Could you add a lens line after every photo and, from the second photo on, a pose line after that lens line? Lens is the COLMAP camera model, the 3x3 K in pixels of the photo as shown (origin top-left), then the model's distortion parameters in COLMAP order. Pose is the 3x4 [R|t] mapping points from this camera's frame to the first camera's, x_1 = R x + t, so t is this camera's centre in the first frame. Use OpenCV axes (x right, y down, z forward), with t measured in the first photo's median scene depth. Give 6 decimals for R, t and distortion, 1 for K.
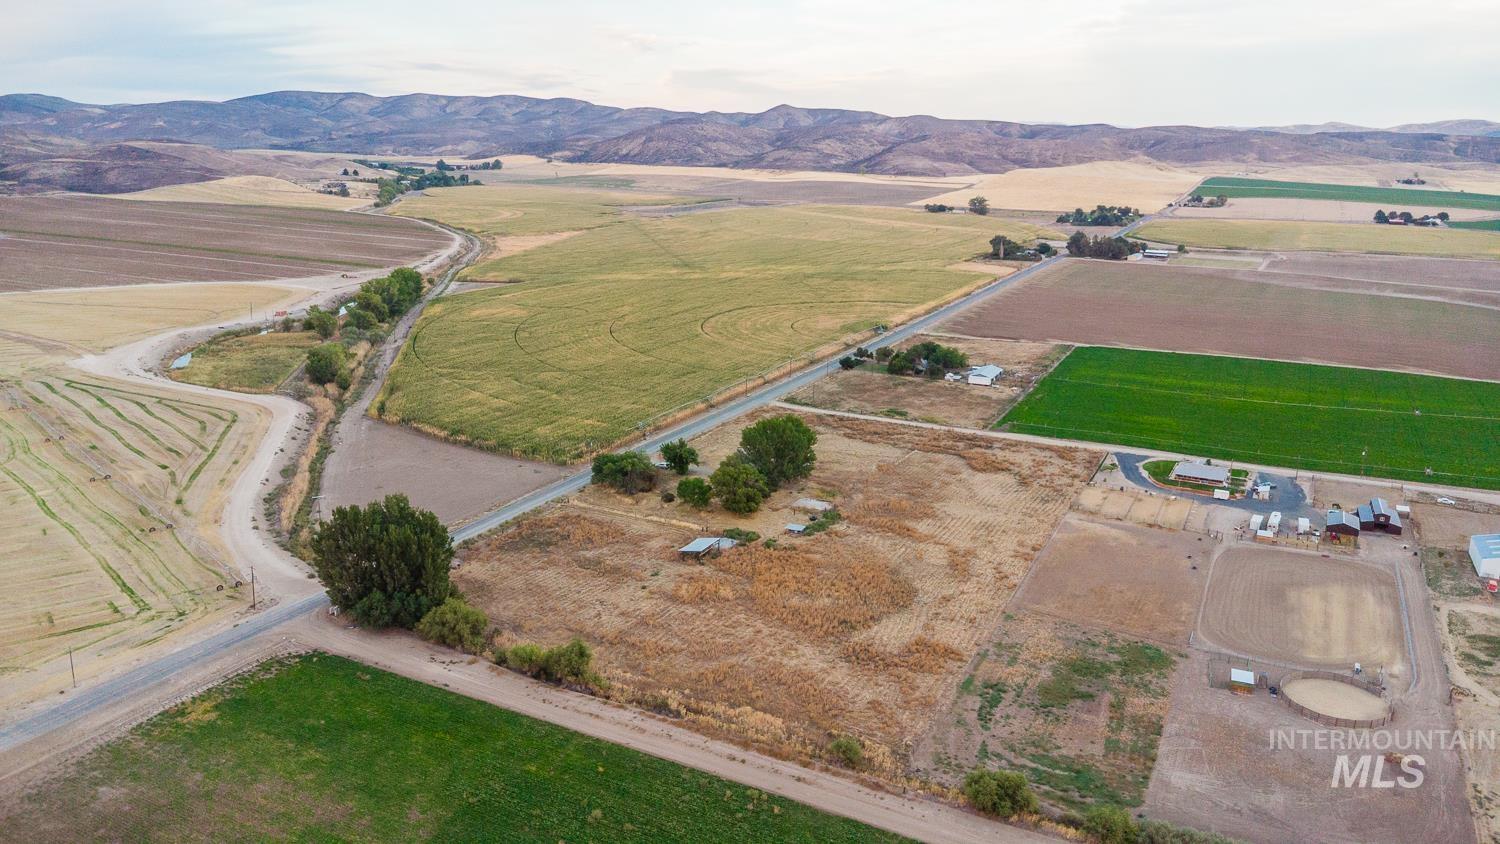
lens RADIAL K [[1095.4, 0, 750.0], [0, 1095.4, 422.0], [0, 0, 1]] dist [0.044304, -0.060983]
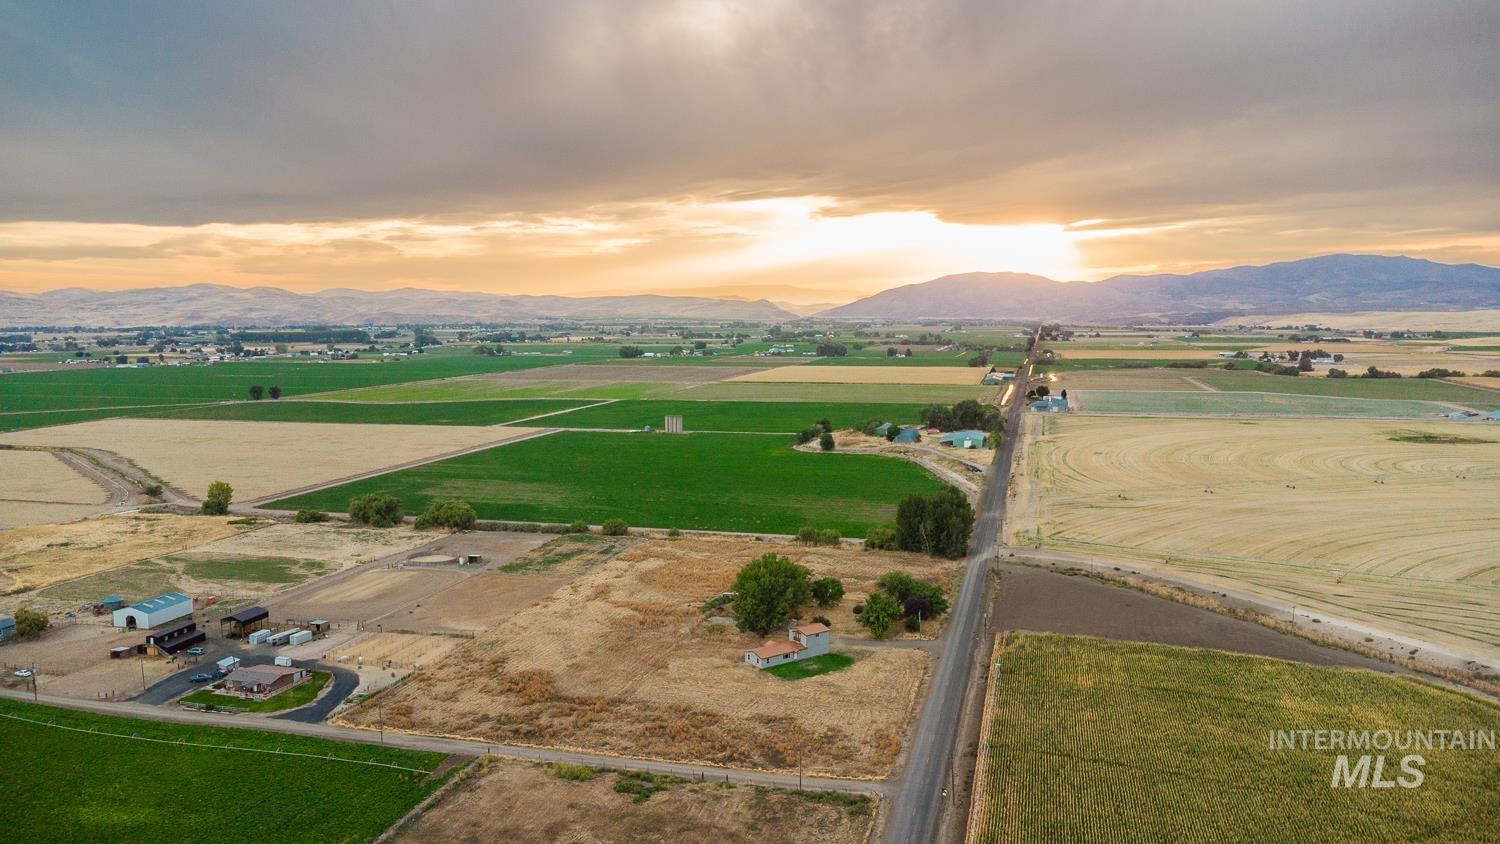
lens RADIAL K [[1088.7, 0, 750.0], [0, 1088.7, 422.0], [0, 0, 1]] dist [0.039372, -0.056111]
pose [[-0.979411, 0.009988, -0.201628, 0.220671], [-0.061103, 0.937258, 0.343240, -0.420433], [0.192406, 0.348493, -0.917351, 1.719098]]
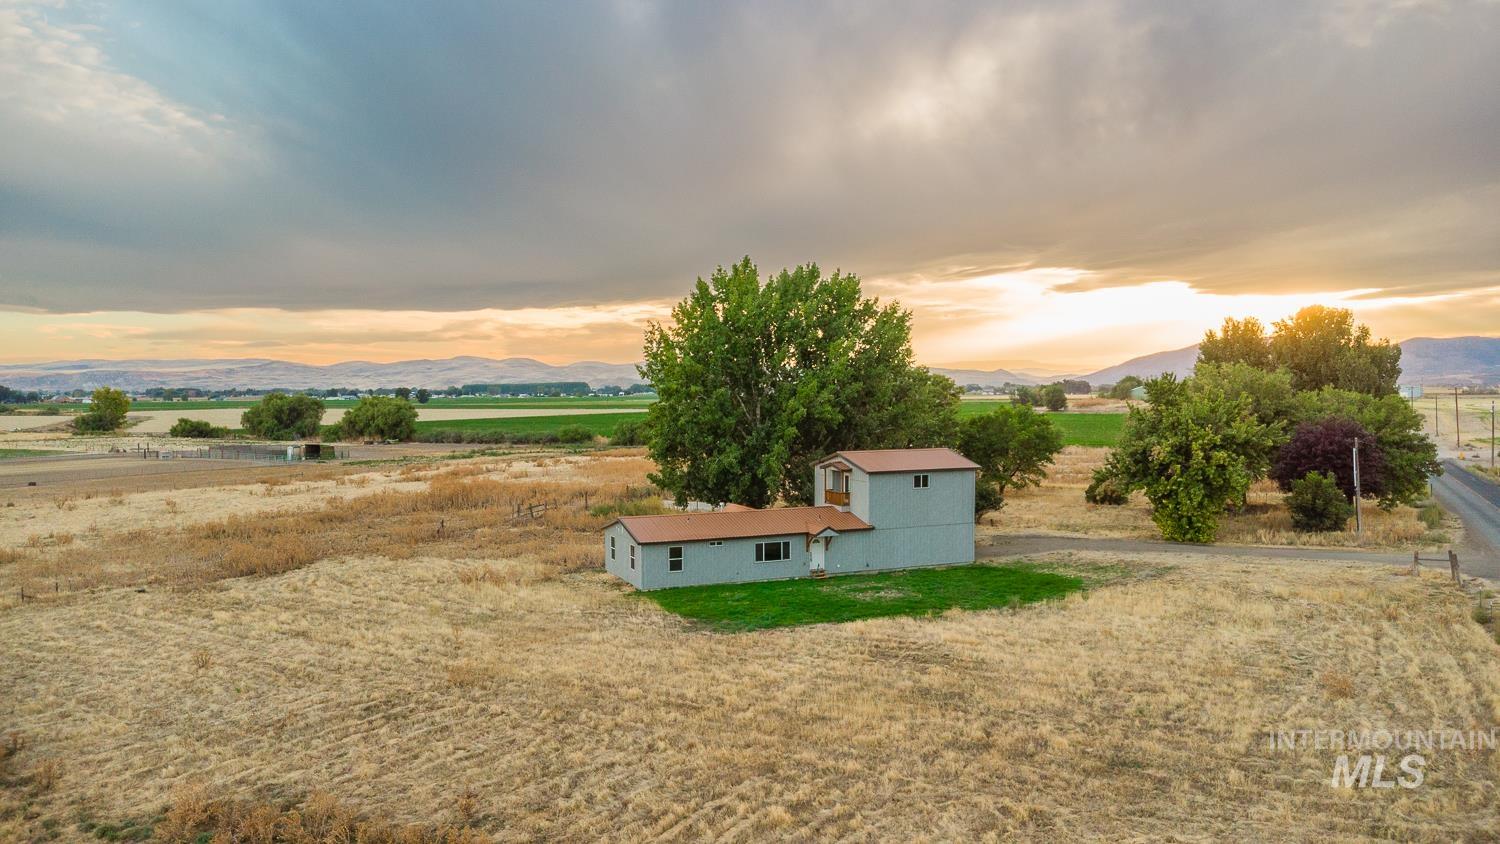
lens RADIAL K [[1088.7, 0, 750.0], [0, 1088.7, 422.0], [0, 0, 1]] dist [0.039372, -0.056111]
pose [[-0.999883, -0.008742, 0.012576, 0.028767], [-0.004817, 0.958931, 0.283600, -0.043604], [-0.014538, 0.283506, -0.958860, 1.197615]]
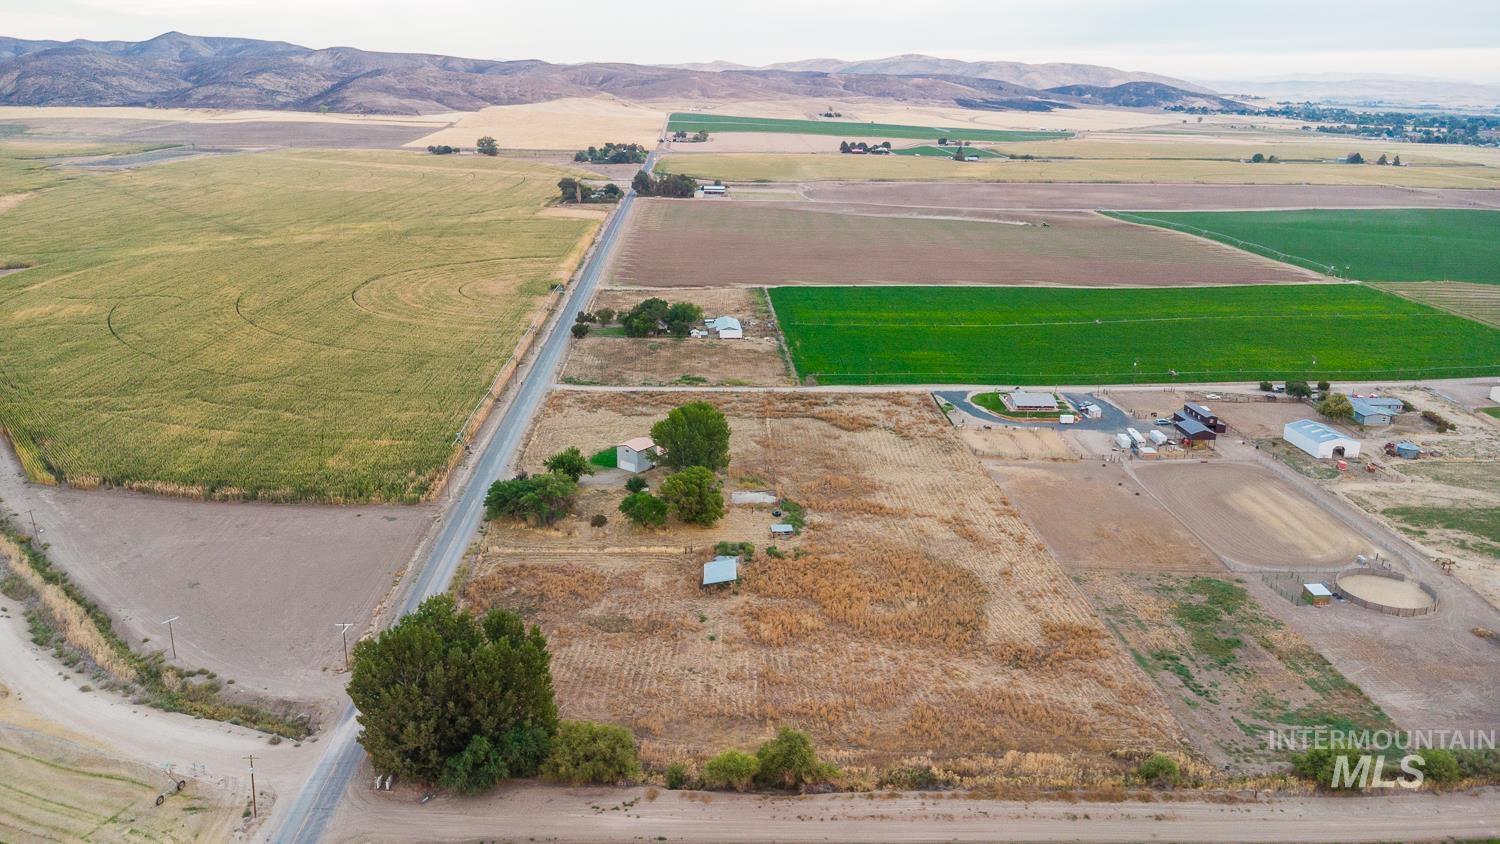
lens RADIAL K [[1095.4, 0, 750.0], [0, 1095.4, 422.0], [0, 0, 1]] dist [0.044304, -0.060983]
pose [[0.870546, -0.146852, 0.469664, -0.320924], [0.121094, 0.989013, 0.084785, -0.055553], [-0.476955, -0.016936, 0.878764, 0.199157]]
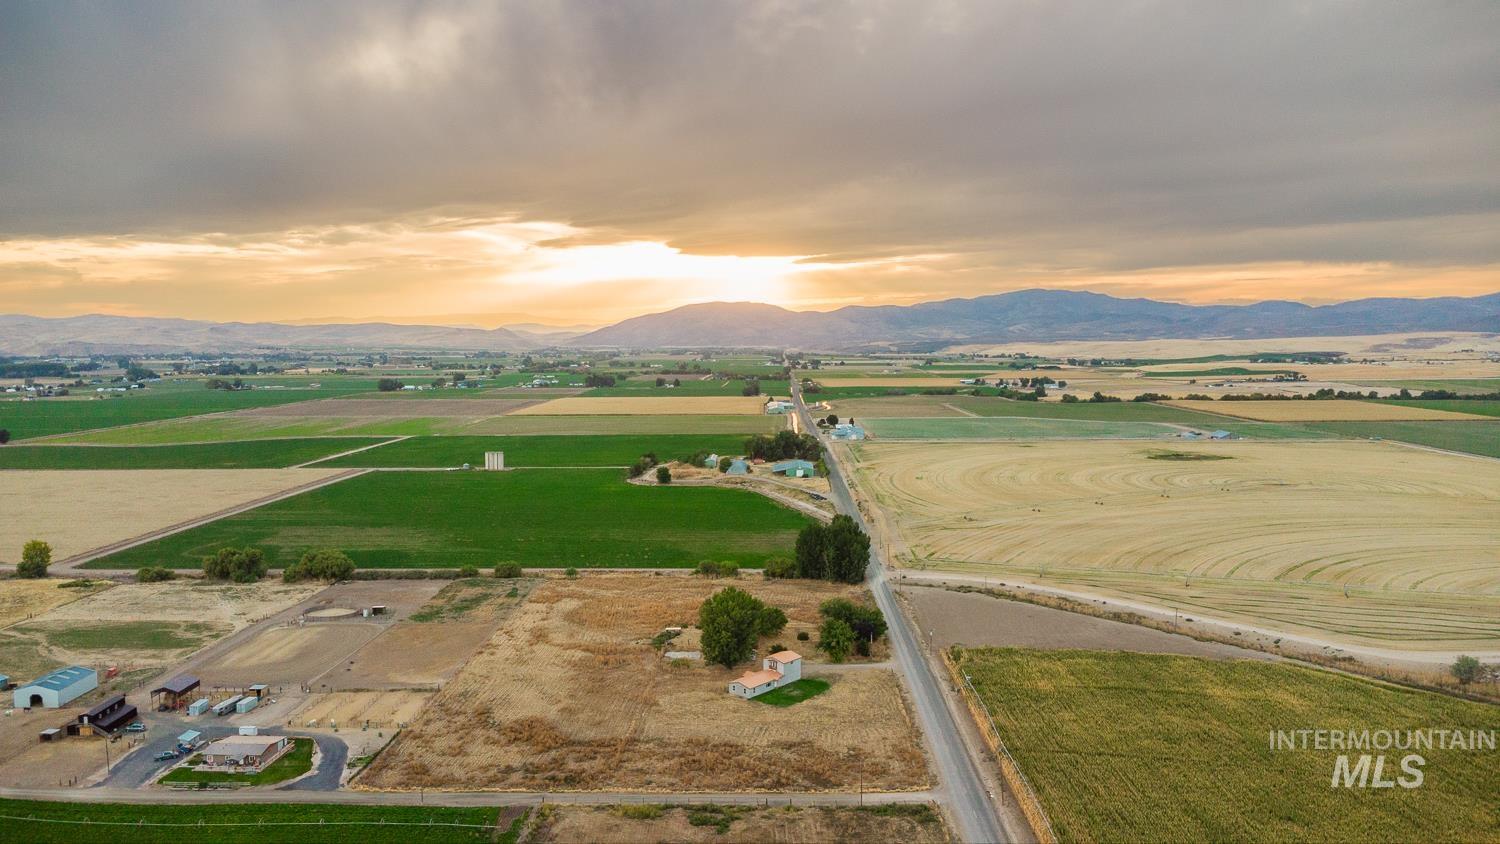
lens RADIAL K [[1088.7, 0, 750.0], [0, 1088.7, 422.0], [0, 0, 1]] dist [0.039372, -0.056111]
pose [[-0.903724, 0.022238, -0.427537, 0.410200], [-0.117424, 0.947476, 0.297492, -0.426688], [0.411697, 0.319054, -0.853645, 1.696216]]
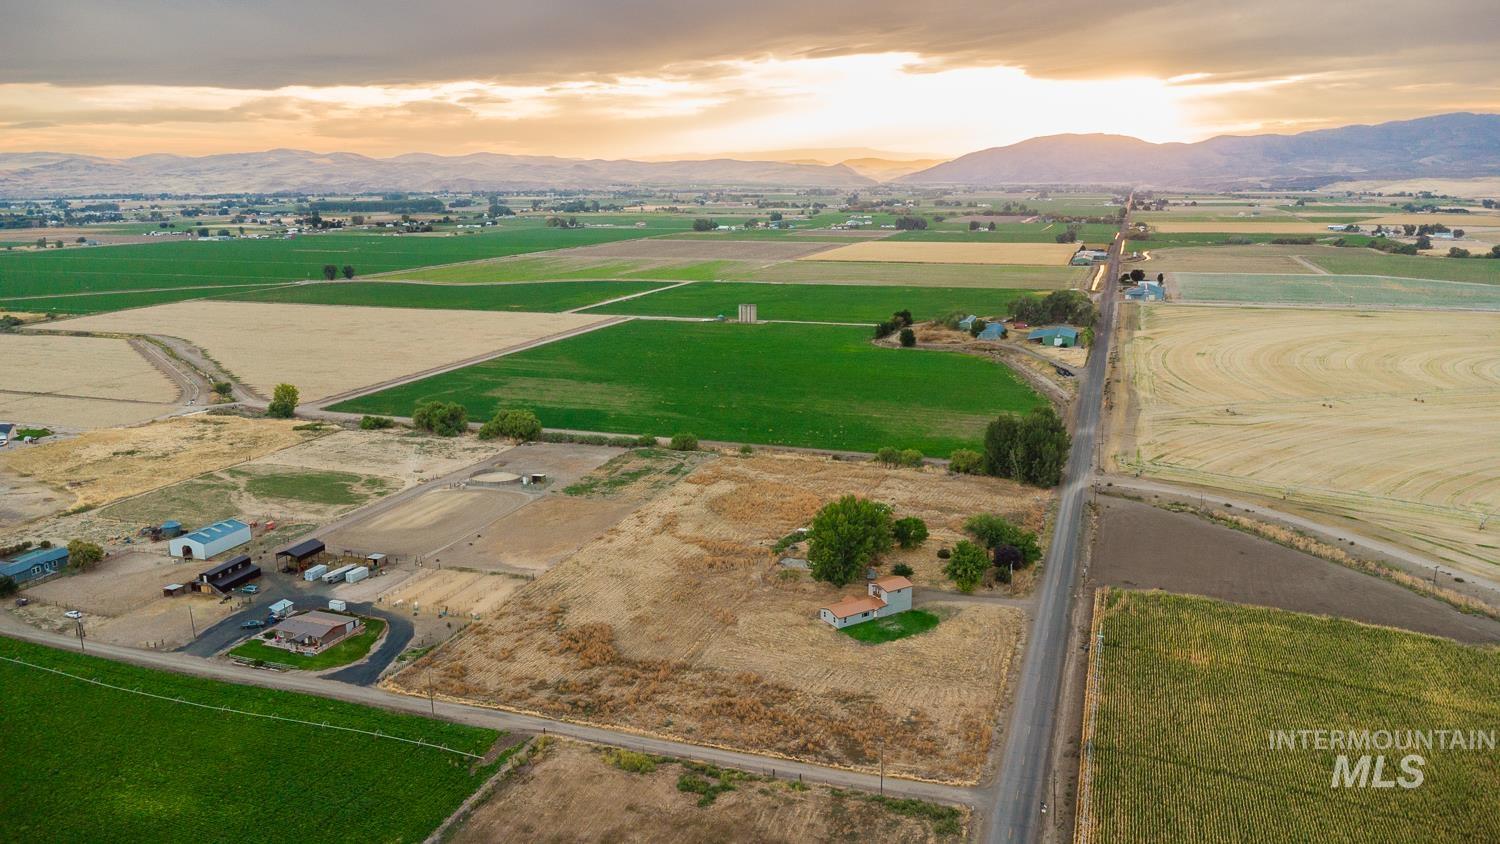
lens RADIAL K [[1088.7, 0, 750.0], [0, 1088.7, 422.0], [0, 0, 1]] dist [0.039372, -0.056111]
pose [[-0.990947, 0.021244, -0.132560, 0.207091], [-0.042209, 0.888027, 0.457849, -0.438243], [0.127444, 0.459300, -0.879092, 1.626412]]
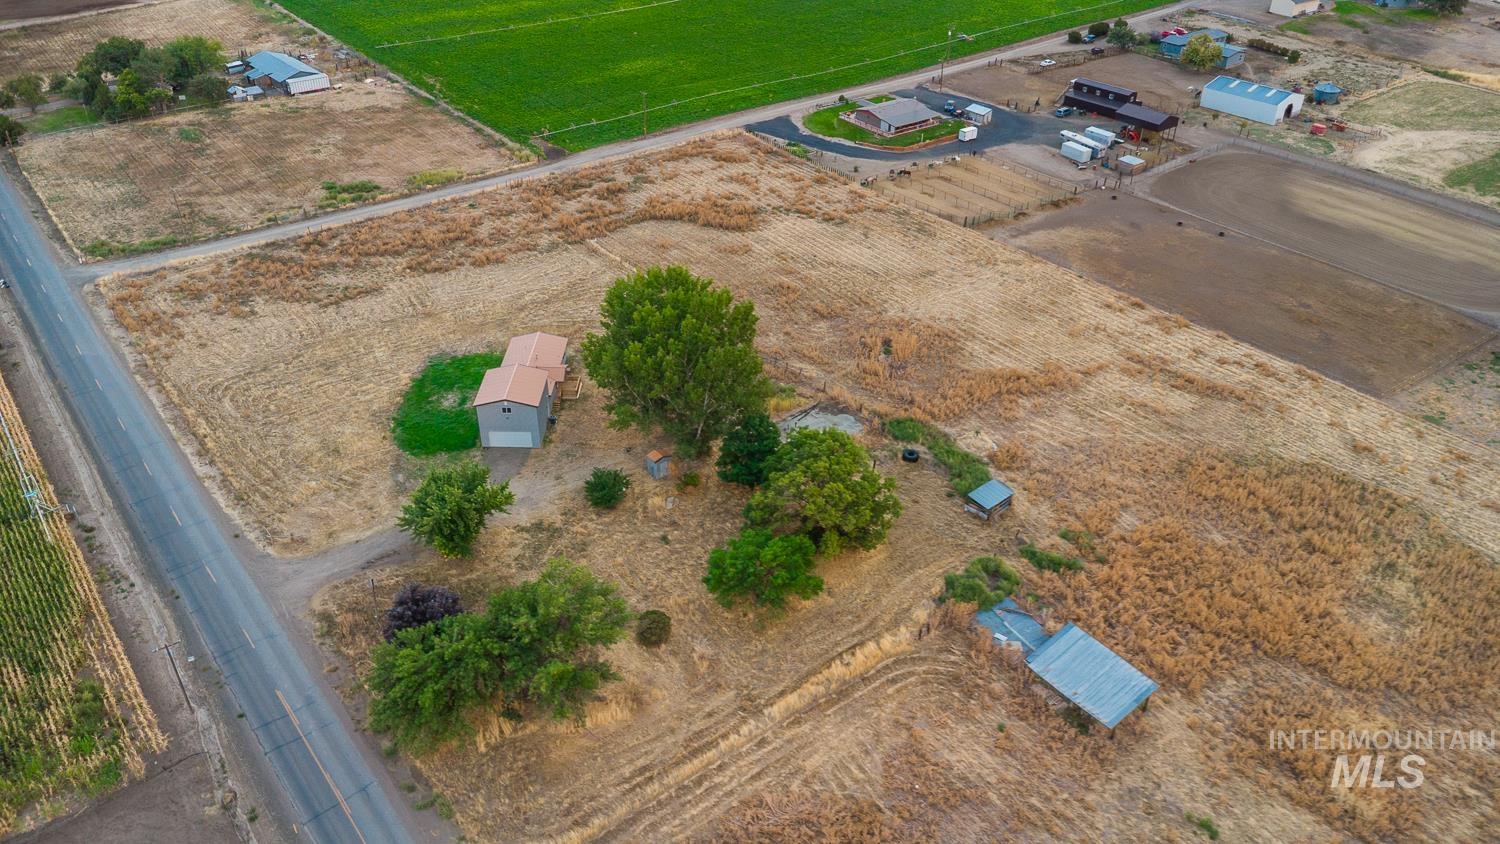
lens RADIAL K [[1088.7, 0, 750.0], [0, 1088.7, 422.0], [0, 0, 1]] dist [0.039372, -0.056111]
pose [[0.416368, -0.506946, 0.754747, -0.262581], [0.221558, 0.861675, 0.456540, -0.125372], [-0.881788, -0.022868, 0.471092, 0.737273]]
